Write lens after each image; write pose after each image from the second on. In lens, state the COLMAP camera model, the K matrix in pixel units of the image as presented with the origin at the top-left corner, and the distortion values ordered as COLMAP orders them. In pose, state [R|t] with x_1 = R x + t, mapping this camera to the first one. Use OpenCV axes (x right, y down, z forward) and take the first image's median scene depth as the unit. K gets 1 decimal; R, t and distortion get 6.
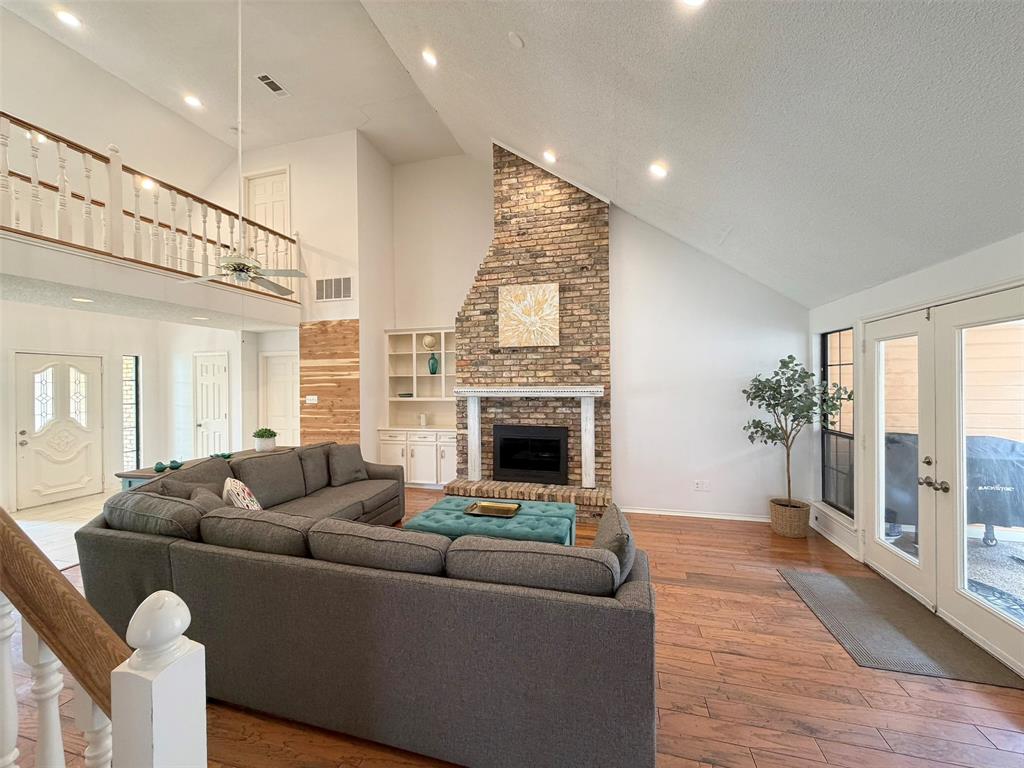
lens RADIAL K [[412.1, 0, 512.0], [0, 412.1, 384.0], [0, 0, 1]] dist [-0.000161, -0.000018]
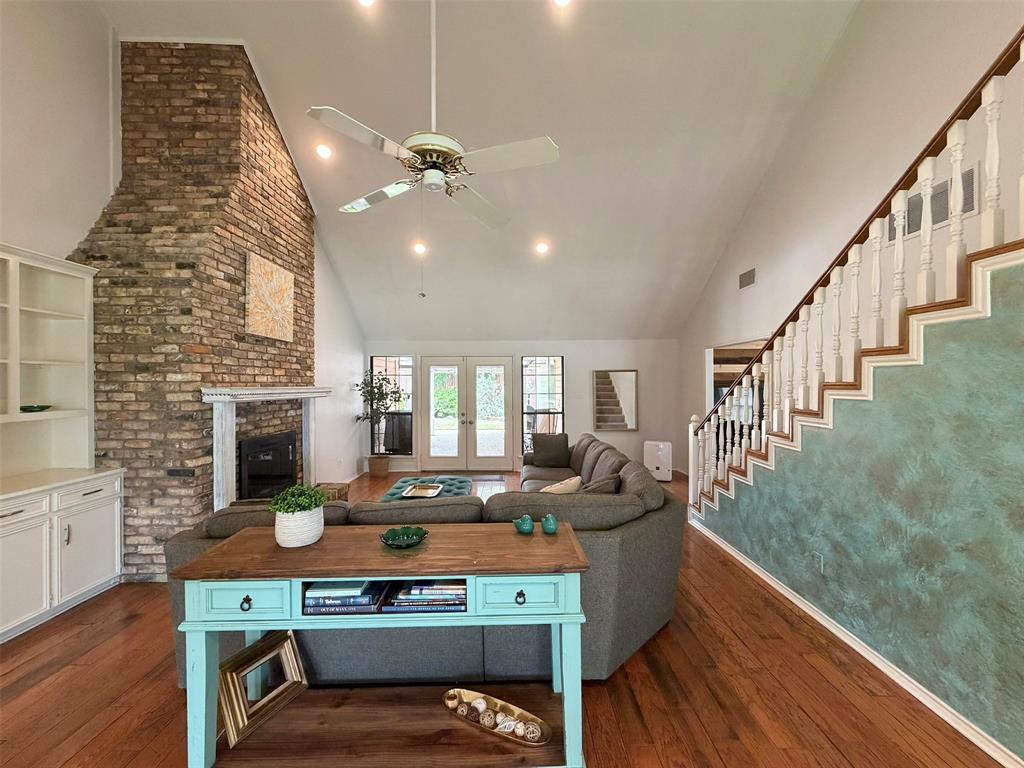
lens RADIAL K [[412.1, 0, 512.0], [0, 412.1, 384.0], [0, 0, 1]] dist [-0.000161, -0.000018]
pose [[-0.269939, 0.011684, 0.962807, -0.866373], [0.009462, 0.999910, -0.009482, 0.012012], [-0.962831, 0.006550, -0.270025, 0.752185]]
